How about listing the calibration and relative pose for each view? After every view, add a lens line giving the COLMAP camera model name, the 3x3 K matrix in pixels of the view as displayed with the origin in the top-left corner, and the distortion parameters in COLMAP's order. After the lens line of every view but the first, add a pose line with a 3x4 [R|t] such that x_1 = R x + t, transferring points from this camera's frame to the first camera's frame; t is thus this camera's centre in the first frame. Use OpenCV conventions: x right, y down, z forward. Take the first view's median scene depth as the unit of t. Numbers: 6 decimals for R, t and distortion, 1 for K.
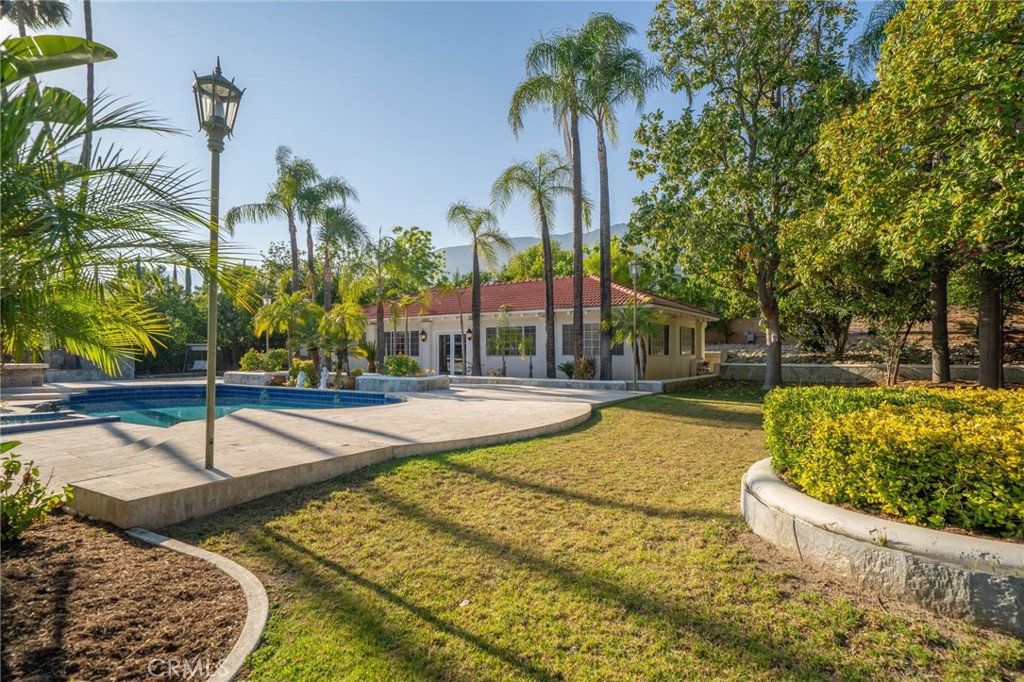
lens RADIAL K [[540.5, 0, 516.3], [0, 540.5, 347.2], [0, 0, 1]] dist [-0.000613, -0.000164]
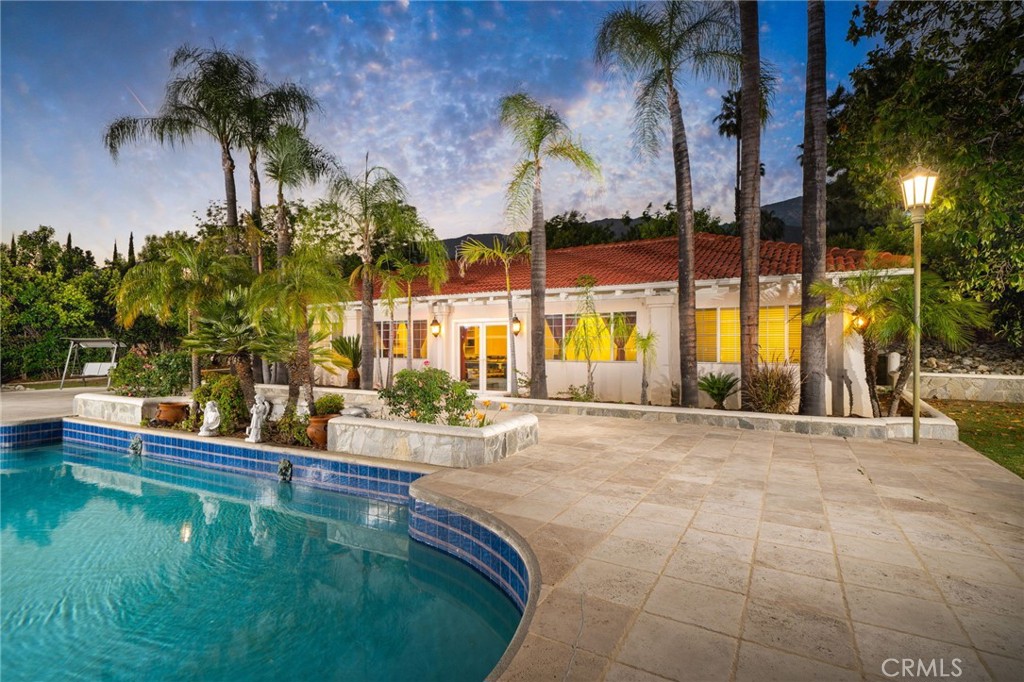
lens RADIAL K [[540.5, 0, 512.3], [0, 540.5, 345.1], [0, 0, 1]] dist [-0.000613, -0.000164]
pose [[0.999147, 0.001897, 0.041259, -0.108490], [-0.002374, 0.999931, 0.011512, -0.008544], [-0.041234, -0.011600, 0.999082, 0.369589]]
